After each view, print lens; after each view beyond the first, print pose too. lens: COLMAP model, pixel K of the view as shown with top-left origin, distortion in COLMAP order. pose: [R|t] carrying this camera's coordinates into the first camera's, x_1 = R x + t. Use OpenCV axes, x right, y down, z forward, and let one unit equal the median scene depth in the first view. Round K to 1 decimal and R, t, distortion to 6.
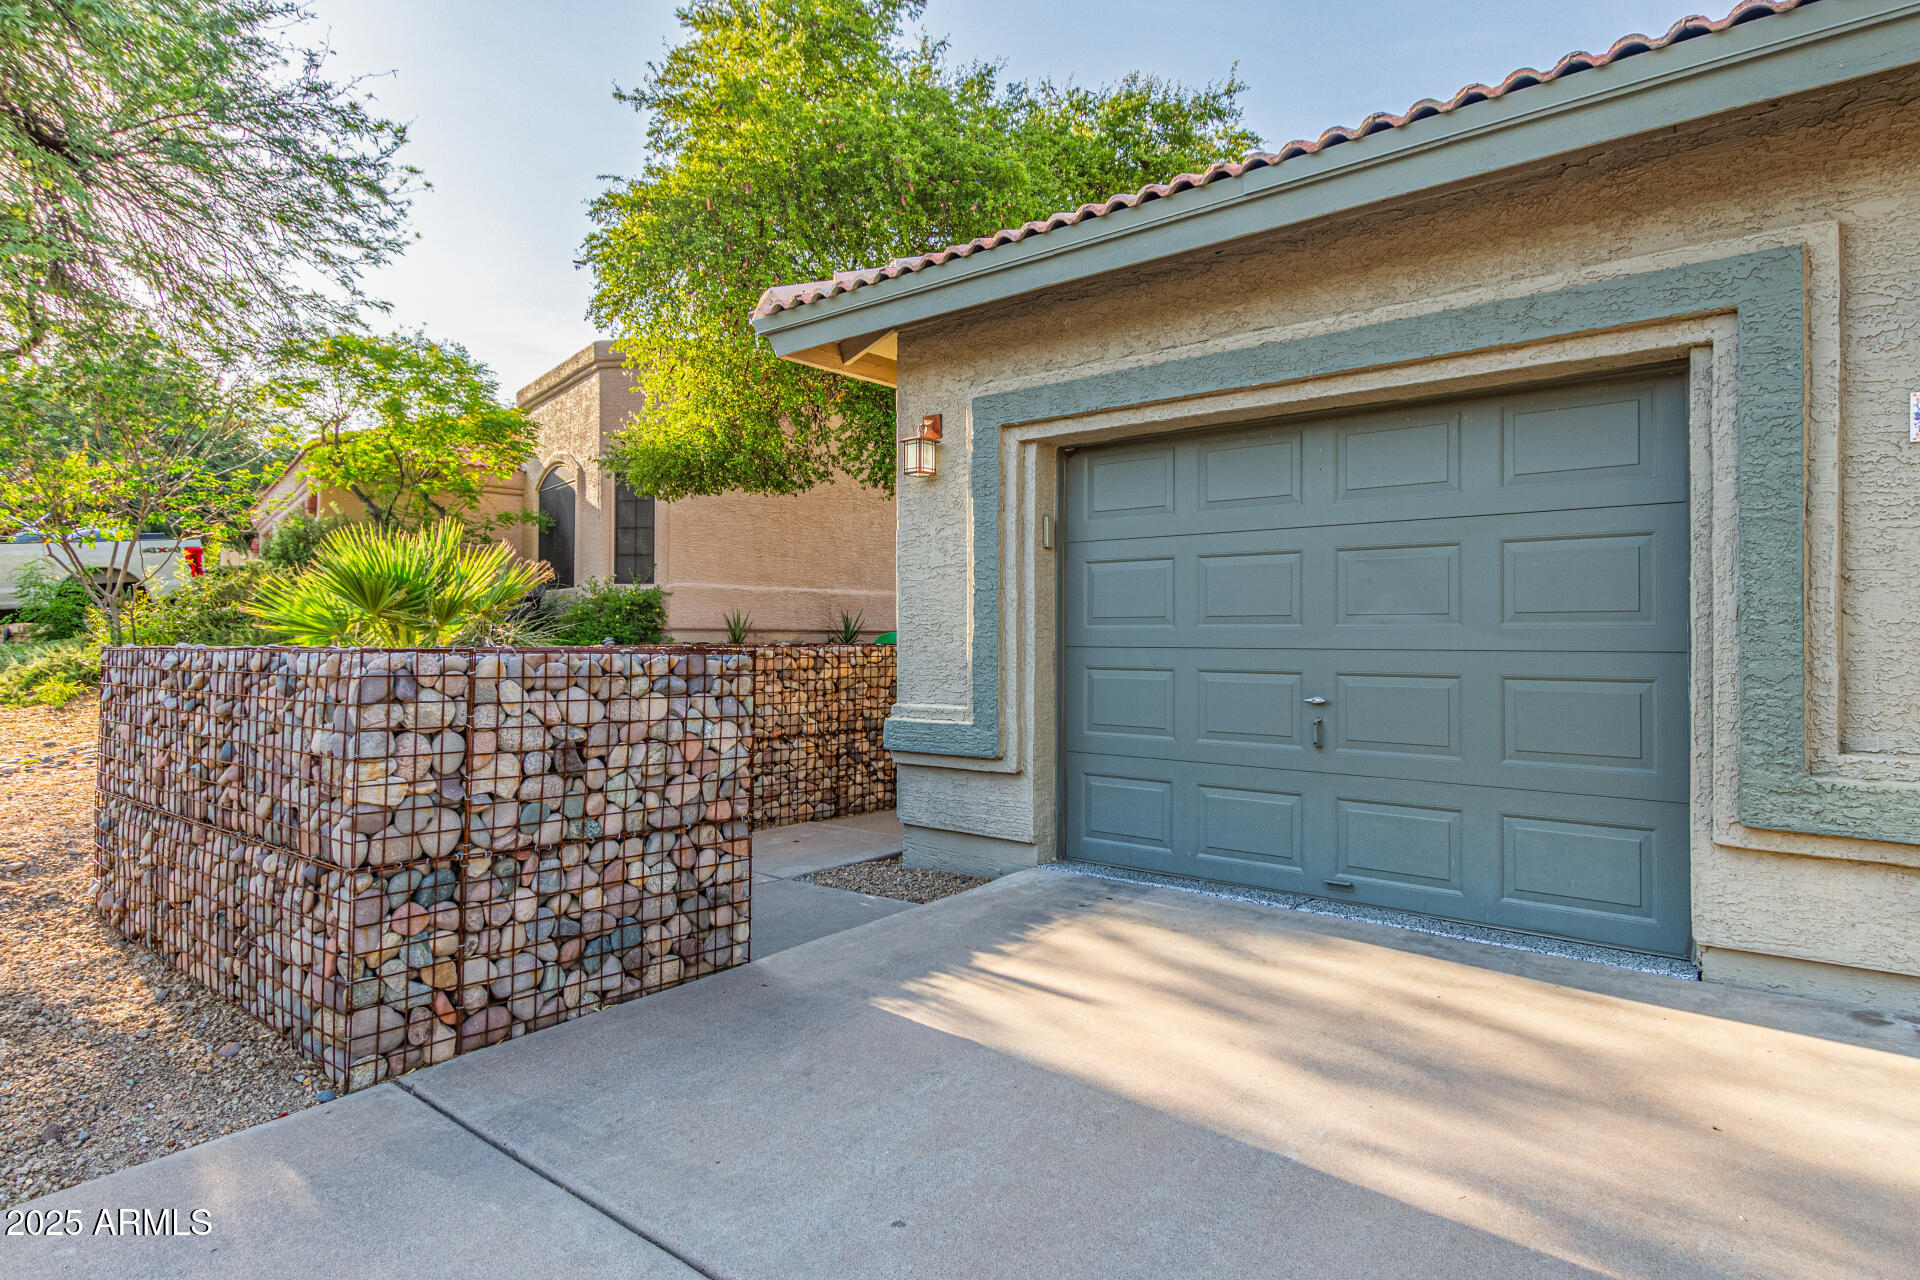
lens RADIAL K [[1081.6, 0, 952.5], [0, 1081.6, 633.3], [0, 0, 1]] dist [0.003308, 0.000025]
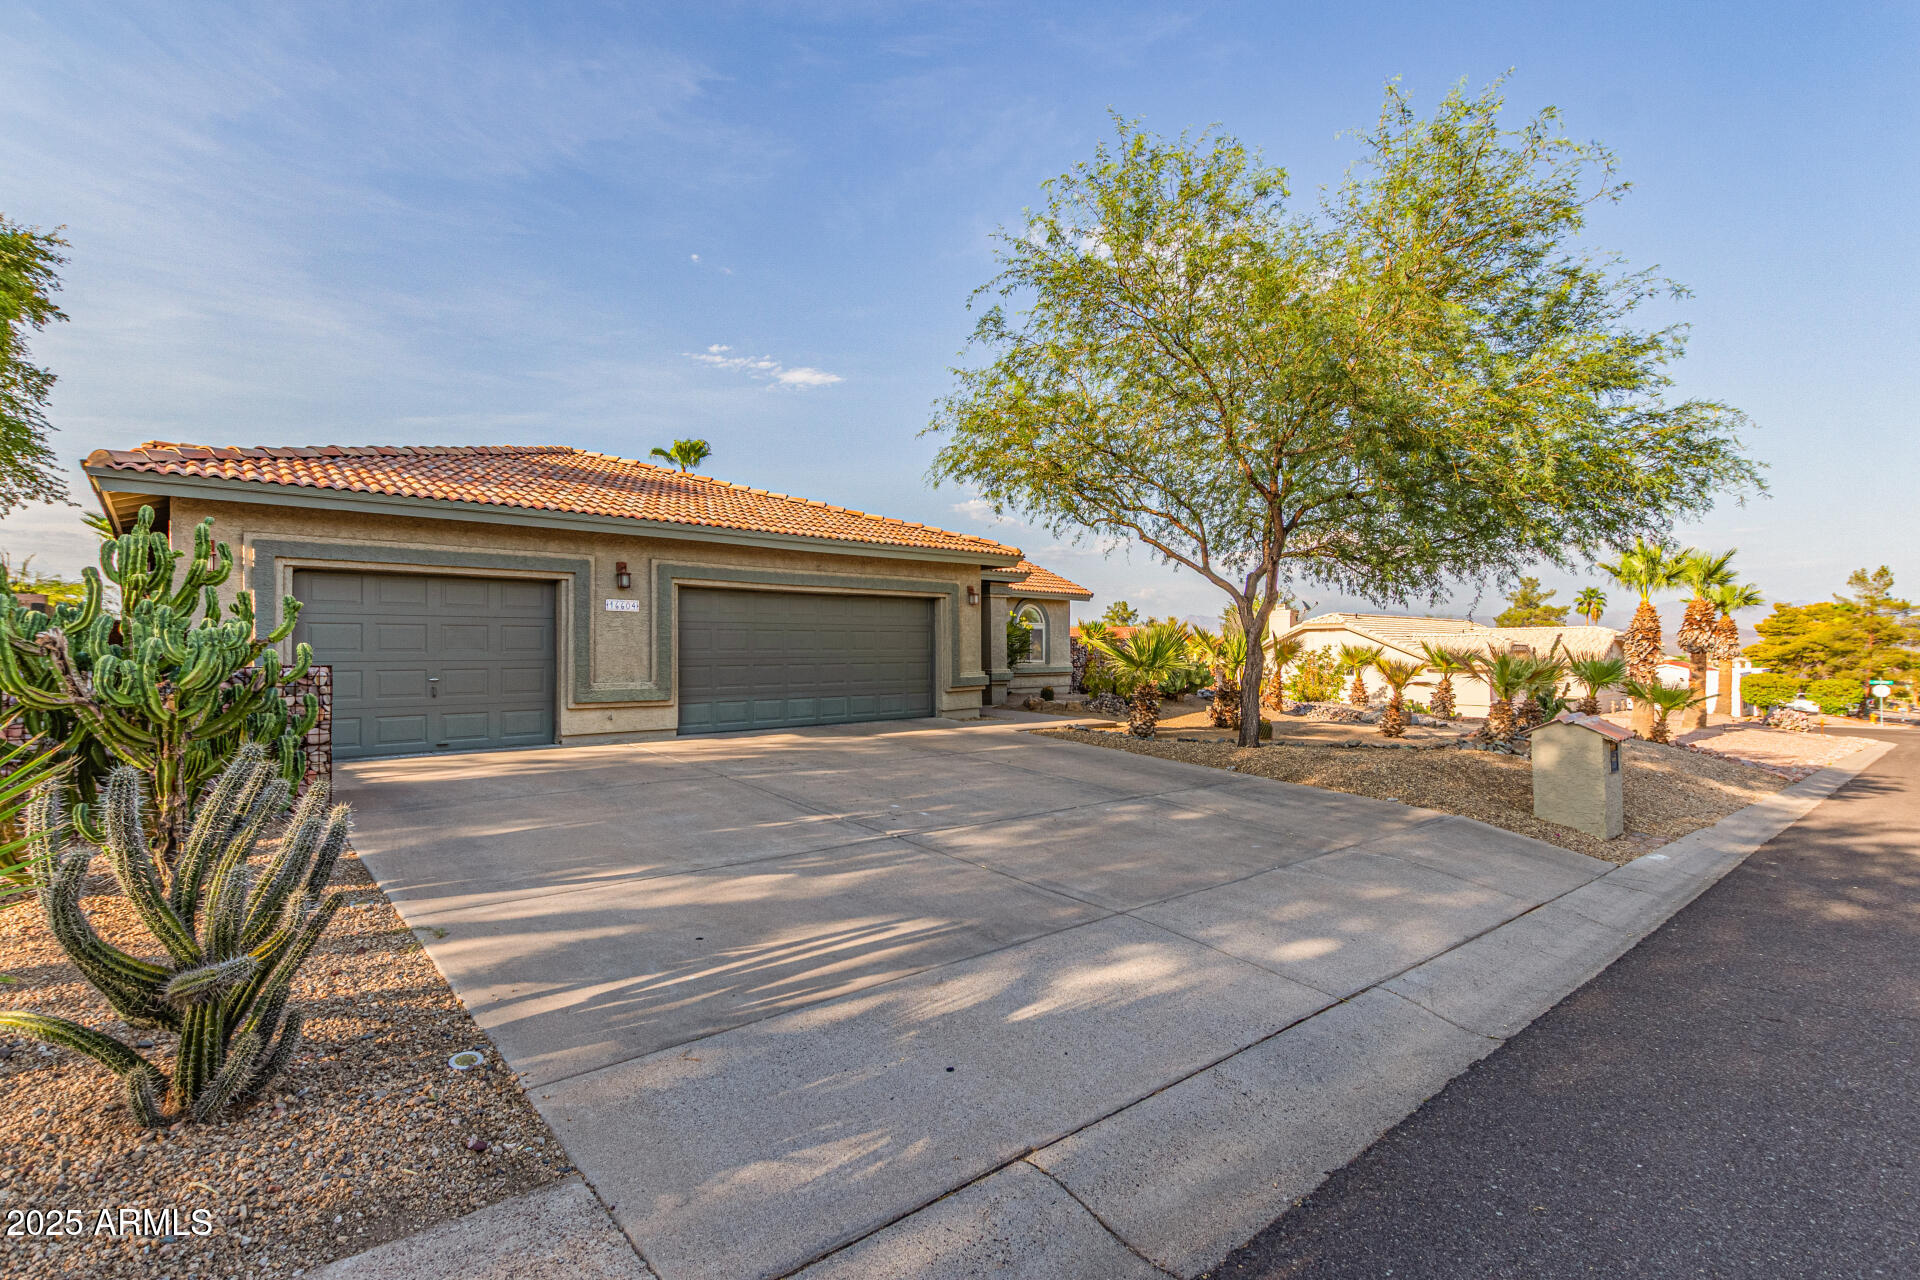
lens RADIAL K [[876.4, 0, 952.9], [0, 876.4, 634.9], [0, 0, 1]] dist [0.007428, -0.002714]
pose [[0.162006, 0.016658, 0.986649, -1.809972], [0.003554, 0.999841, -0.017464, -0.007972], [-0.986783, 0.006335, 0.161921, -0.724326]]
